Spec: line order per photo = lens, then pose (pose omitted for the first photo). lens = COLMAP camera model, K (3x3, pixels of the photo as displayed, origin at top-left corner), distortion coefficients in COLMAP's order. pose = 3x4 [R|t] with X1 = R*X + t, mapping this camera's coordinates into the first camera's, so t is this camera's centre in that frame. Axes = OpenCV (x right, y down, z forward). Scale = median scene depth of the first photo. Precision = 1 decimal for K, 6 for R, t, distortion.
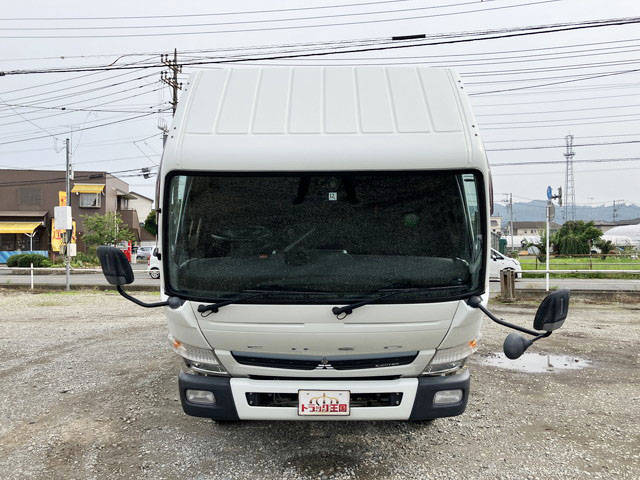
lens RADIAL K [[514.5, 0, 316.2], [0, 514.5, 239.8], [0, 0, 1]] dist [-0.003621, 0.001405]
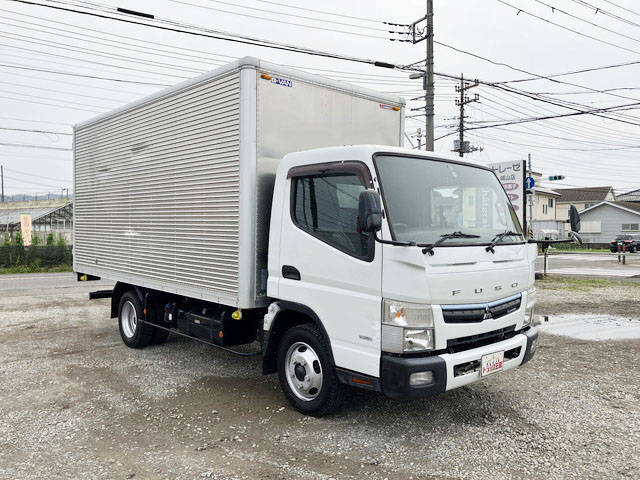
lens RADIAL K [[514.5, 0, 316.2], [0, 514.5, 239.8], [0, 0, 1]] dist [-0.003621, 0.001405]
pose [[0.738694, -0.001348, 0.674040, -0.378443], [-0.012076, 0.999811, 0.015235, 0.004455], [-0.673933, -0.019394, 0.738538, 0.133605]]
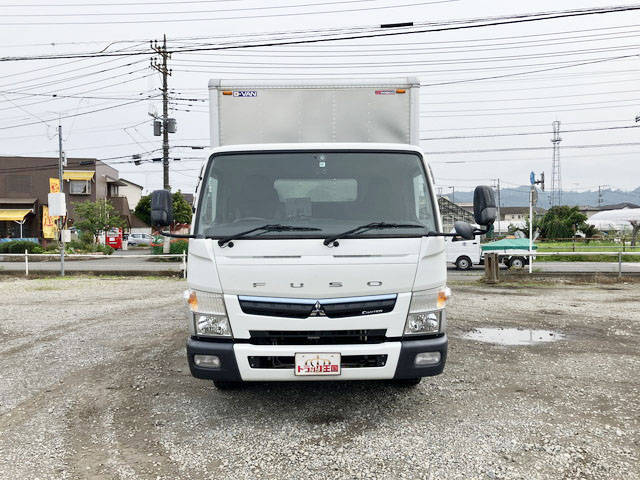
lens RADIAL K [[513.2, 0, 320.0], [0, 513.2, 240.0], [0, 0, 1]] dist [0.005382, 0.000667]
pose [[0.999619, -0.006324, 0.026866, -0.002870], [0.005605, 0.999626, 0.026776, 0.004879], [-0.027025, -0.026615, 0.999280, -0.040282]]
